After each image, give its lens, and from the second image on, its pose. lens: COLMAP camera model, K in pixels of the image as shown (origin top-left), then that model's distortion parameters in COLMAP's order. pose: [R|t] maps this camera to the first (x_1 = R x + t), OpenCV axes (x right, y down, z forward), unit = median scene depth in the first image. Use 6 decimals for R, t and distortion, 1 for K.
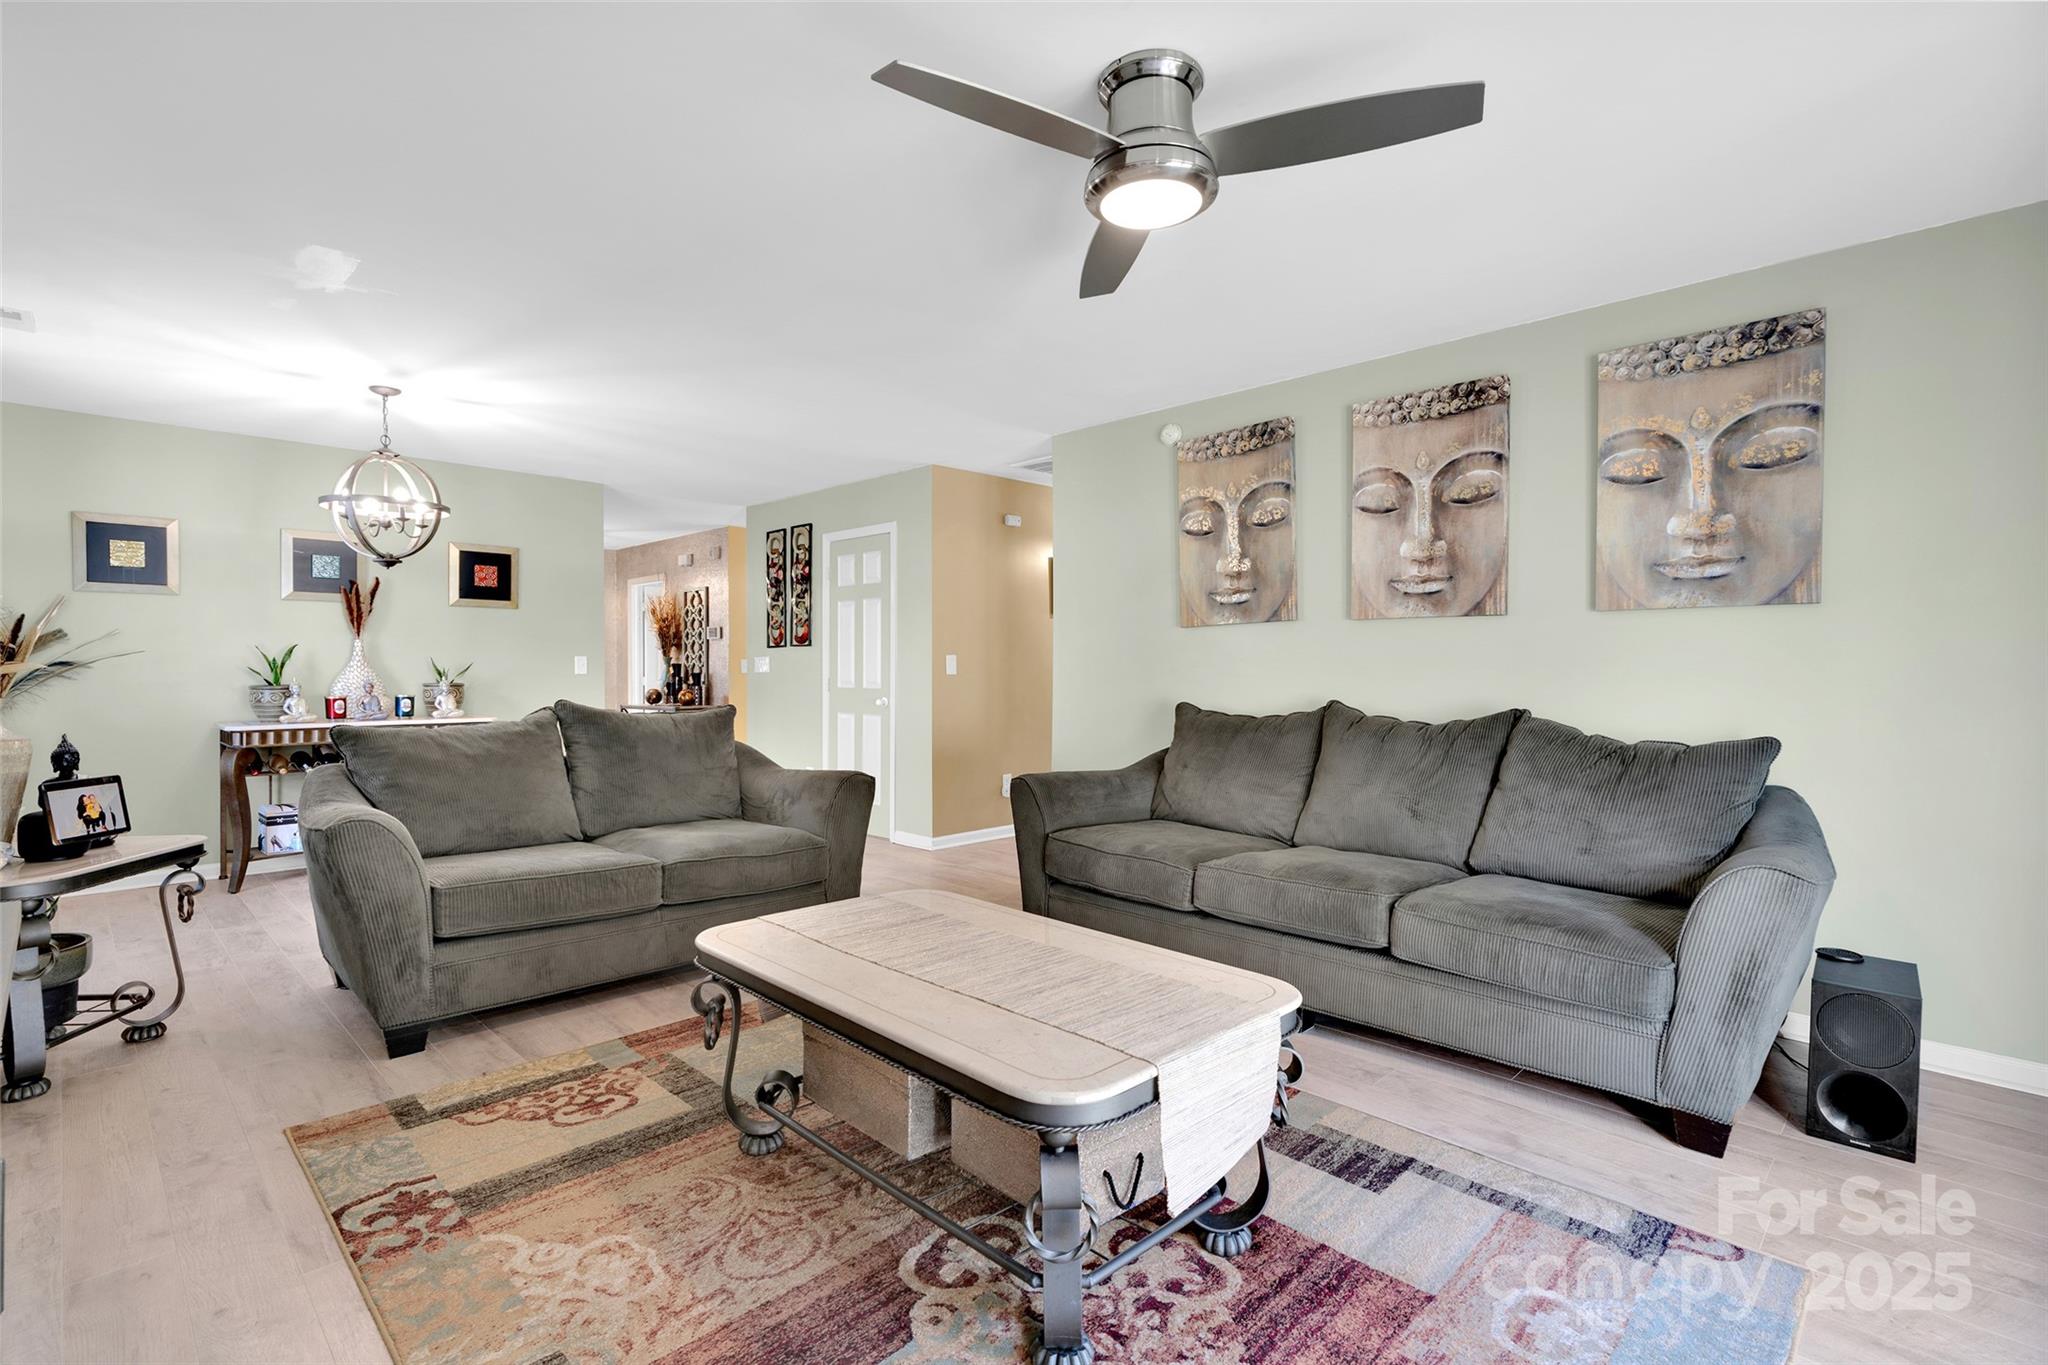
lens RADIAL K [[969.4, 0, 1019.7], [0, 969.4, 682.6], [0, 0, 1]] dist [0.000890, -0.000068]
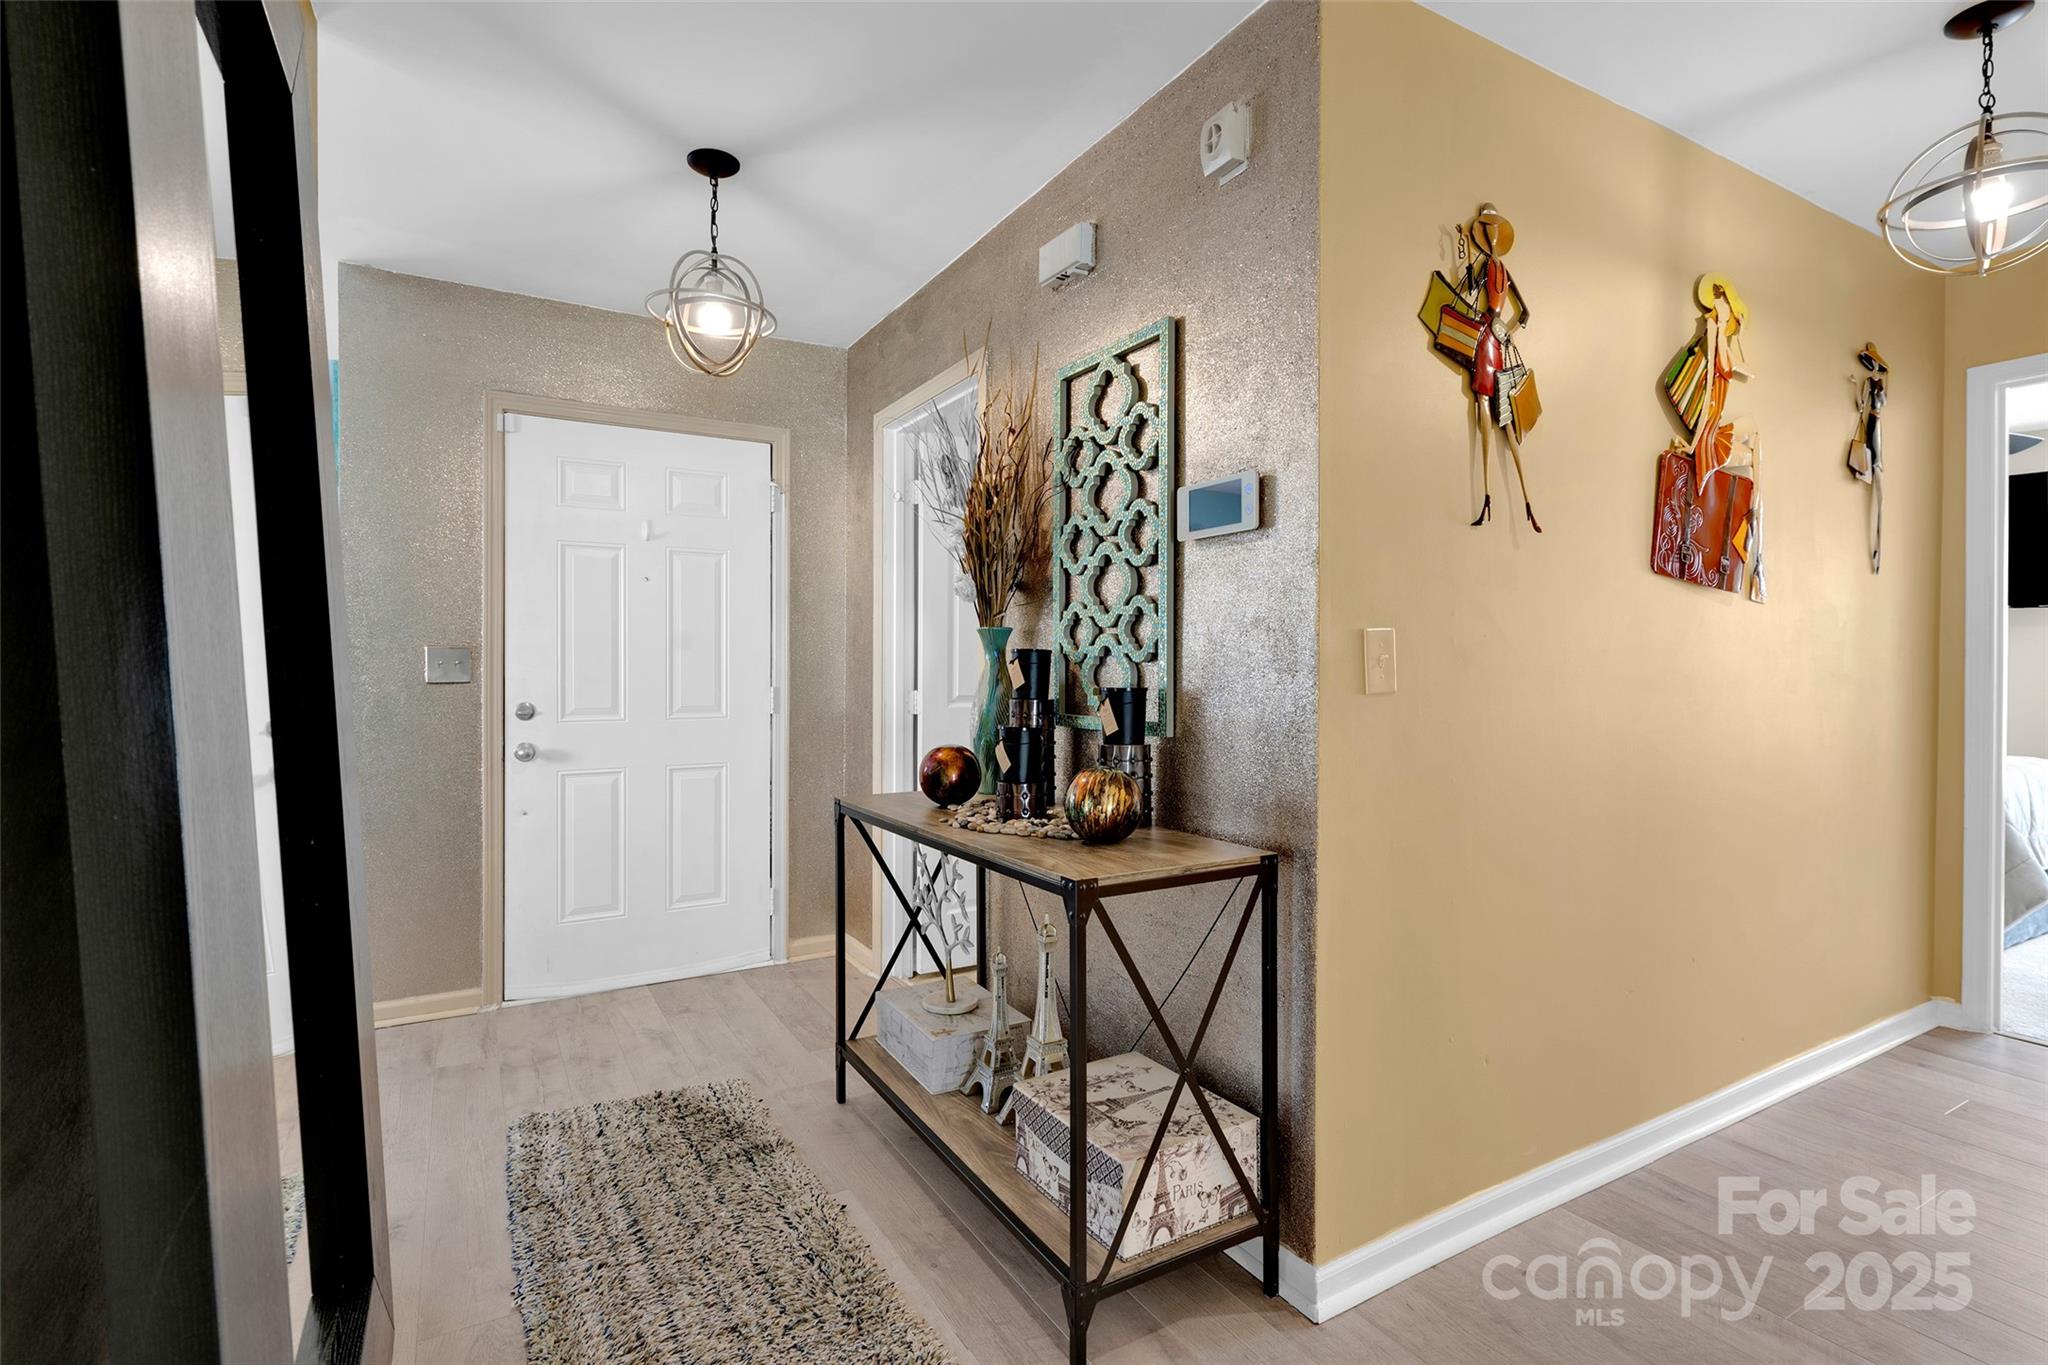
lens RADIAL K [[969.4, 0, 1028.2], [0, 969.4, 675.8], [0, 0, 1]] dist [0.000890, -0.000068]
pose [[0.966704, 0.005997, -0.255827, -0.287198], [-0.007677, 0.999955, -0.005571, -0.010783], [0.255782, 0.007350, 0.966707, 0.743816]]
